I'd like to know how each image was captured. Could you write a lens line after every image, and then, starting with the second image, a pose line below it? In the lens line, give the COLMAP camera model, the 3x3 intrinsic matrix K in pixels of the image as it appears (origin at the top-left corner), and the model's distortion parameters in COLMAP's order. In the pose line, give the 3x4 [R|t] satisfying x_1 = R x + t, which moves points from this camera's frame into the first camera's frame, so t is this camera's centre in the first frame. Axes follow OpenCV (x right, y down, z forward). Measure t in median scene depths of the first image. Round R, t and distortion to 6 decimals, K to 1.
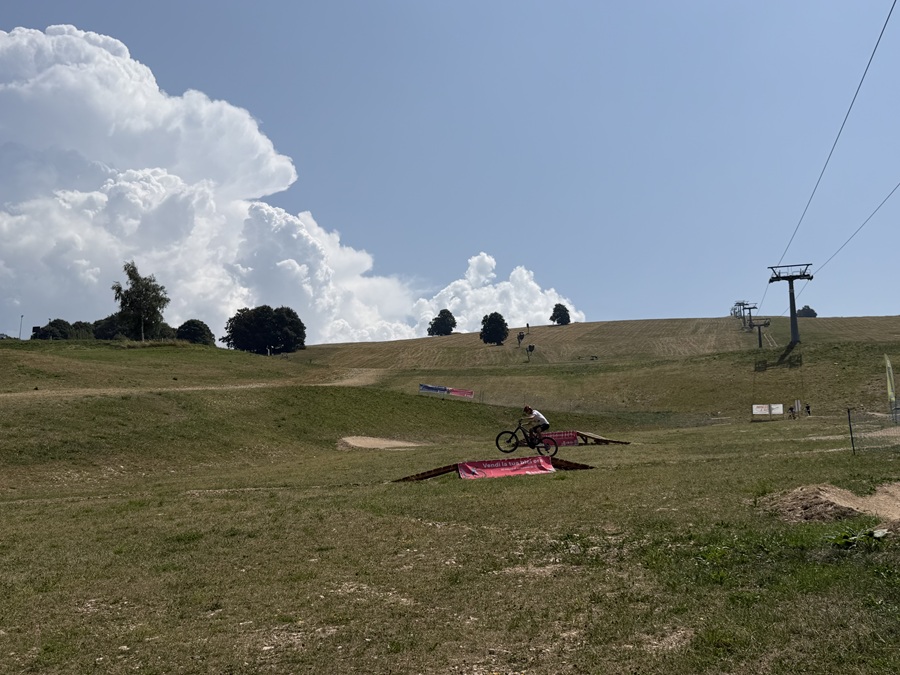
lens RADIAL K [[919.3, 0, 441.6], [0, 919.3, 338.5], [0, 0, 1]] dist [0.123609, 0.000000]
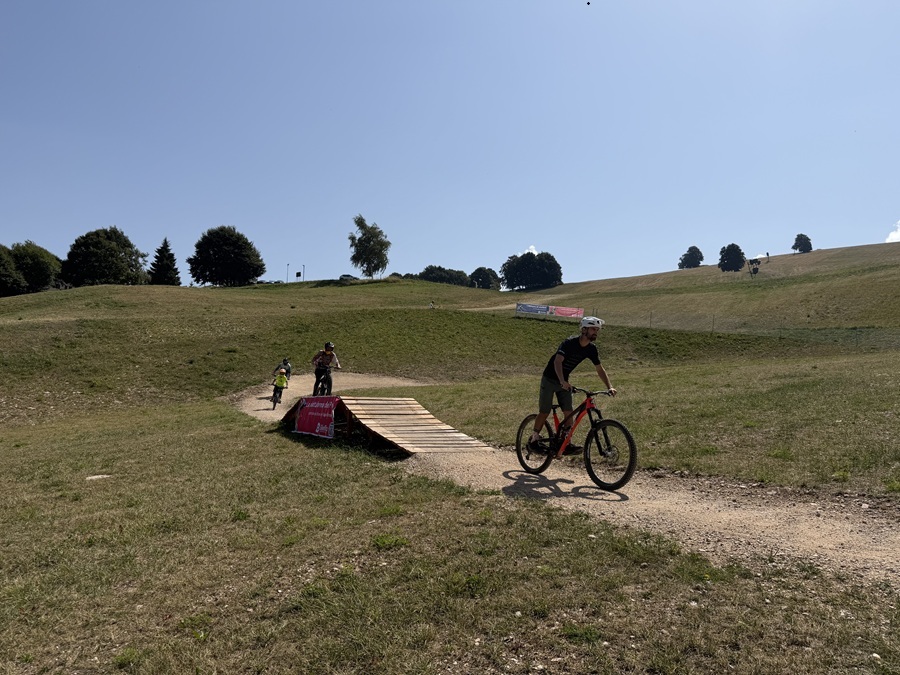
lens RADIAL K [[644.4, 0, 431.6], [0, 644.4, 352.8], [0, 0, 1]] dist [0.040335, -0.071818]
pose [[0.917759, -0.010222, -0.397005, 0.083785], [0.053257, 0.993807, 0.097527, 0.019778], [0.393550, -0.110650, 0.912620, 0.250542]]
